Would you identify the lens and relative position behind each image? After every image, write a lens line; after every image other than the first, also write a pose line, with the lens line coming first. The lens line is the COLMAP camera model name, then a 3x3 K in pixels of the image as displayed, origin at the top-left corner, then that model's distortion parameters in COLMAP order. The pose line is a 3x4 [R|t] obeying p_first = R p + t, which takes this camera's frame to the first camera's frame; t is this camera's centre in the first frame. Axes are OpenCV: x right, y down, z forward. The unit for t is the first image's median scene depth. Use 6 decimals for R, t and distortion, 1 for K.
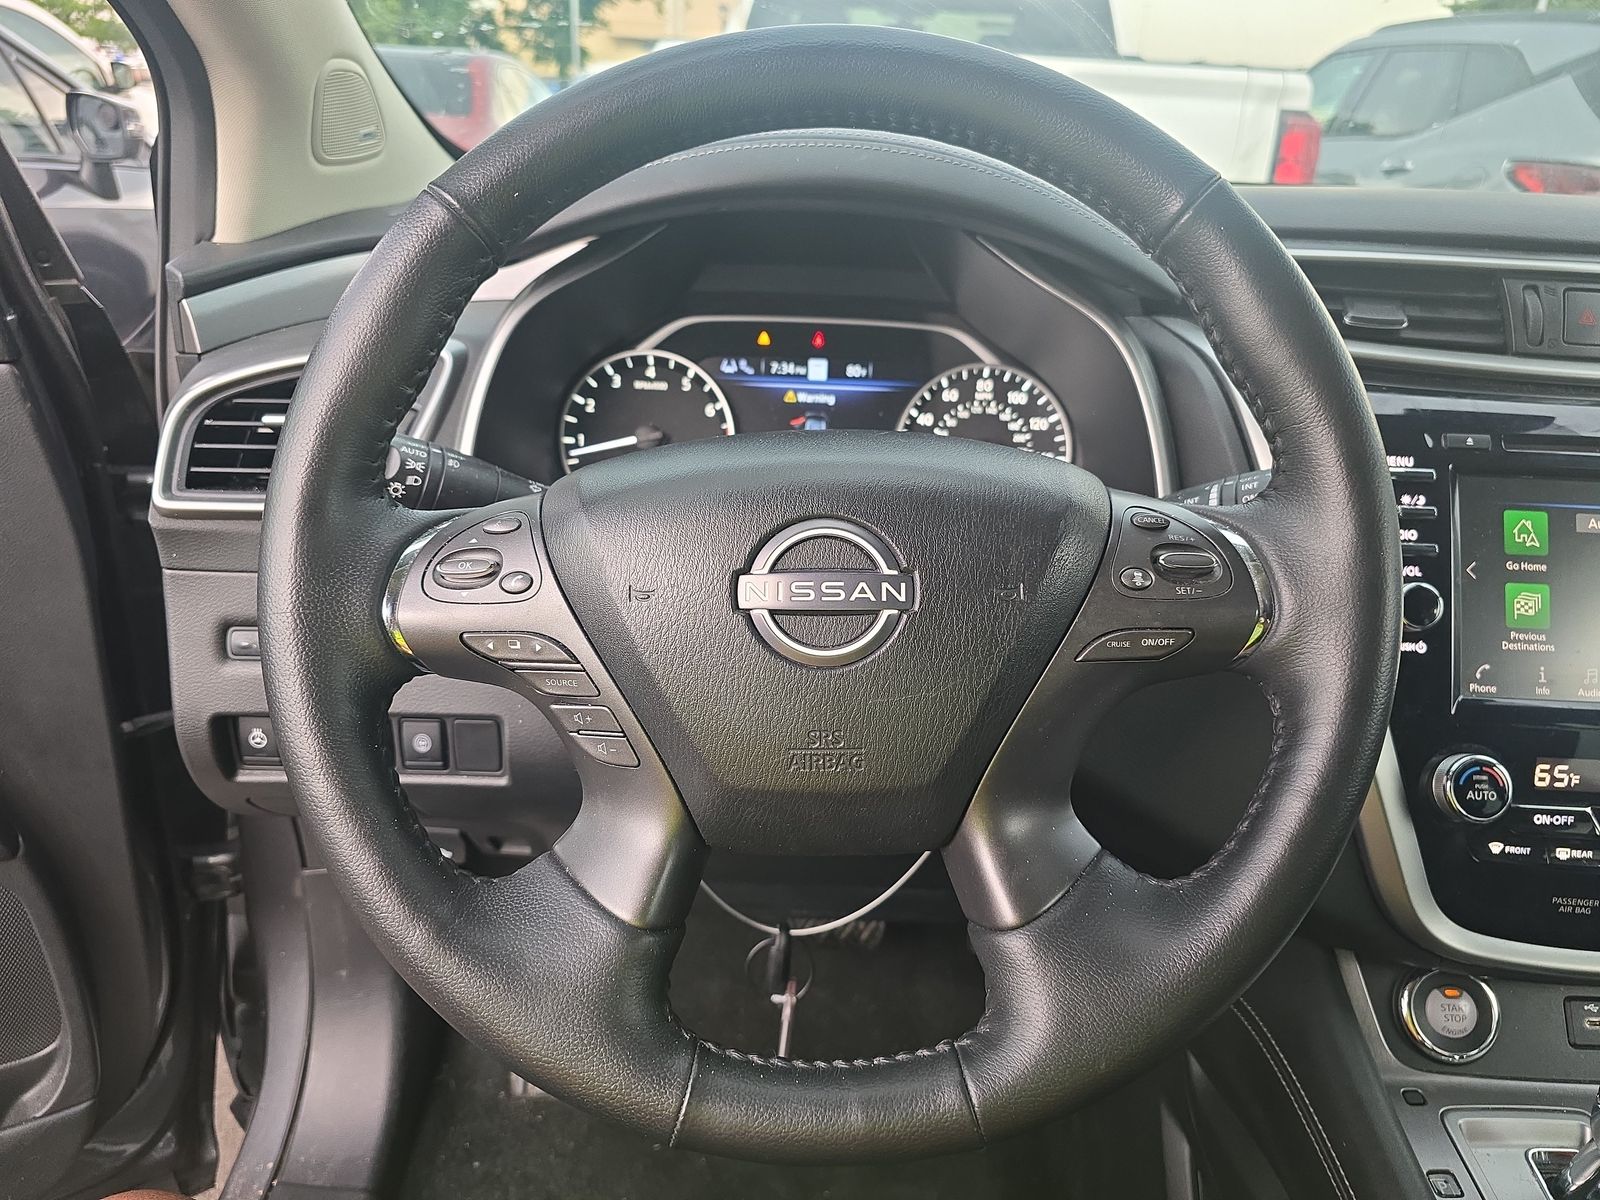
lens RADIAL K [[1065.0, 0, 800.0], [0, 1065.0, 600.0], [0, 0, 1]] dist [0.031232, -0.053714]
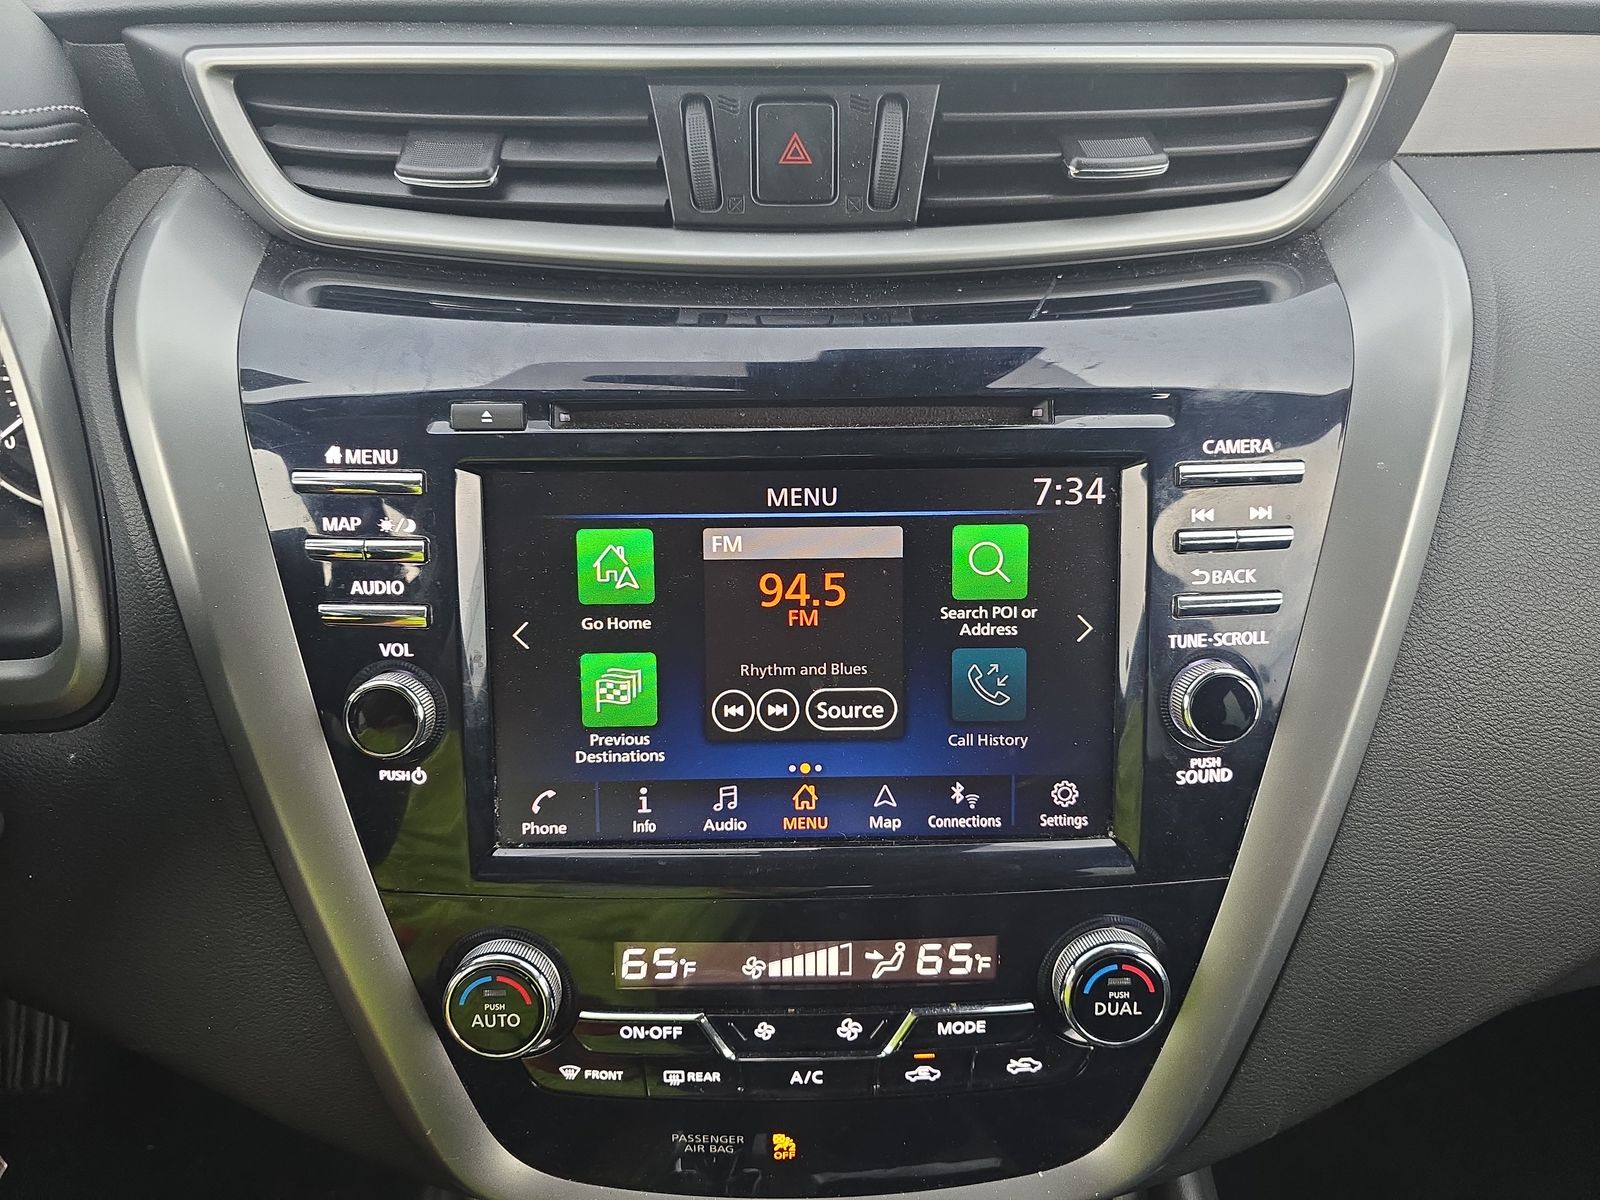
lens RADIAL K [[1065.0, 0, 800.0], [0, 1065.0, 600.0], [0, 0, 1]] dist [0.031232, -0.053714]
pose [[0.998294, -0.055362, 0.018558, 0.797012], [0.050237, 0.976351, 0.210272, -0.168360], [-0.029760, -0.208981, 0.977467, 0.438284]]
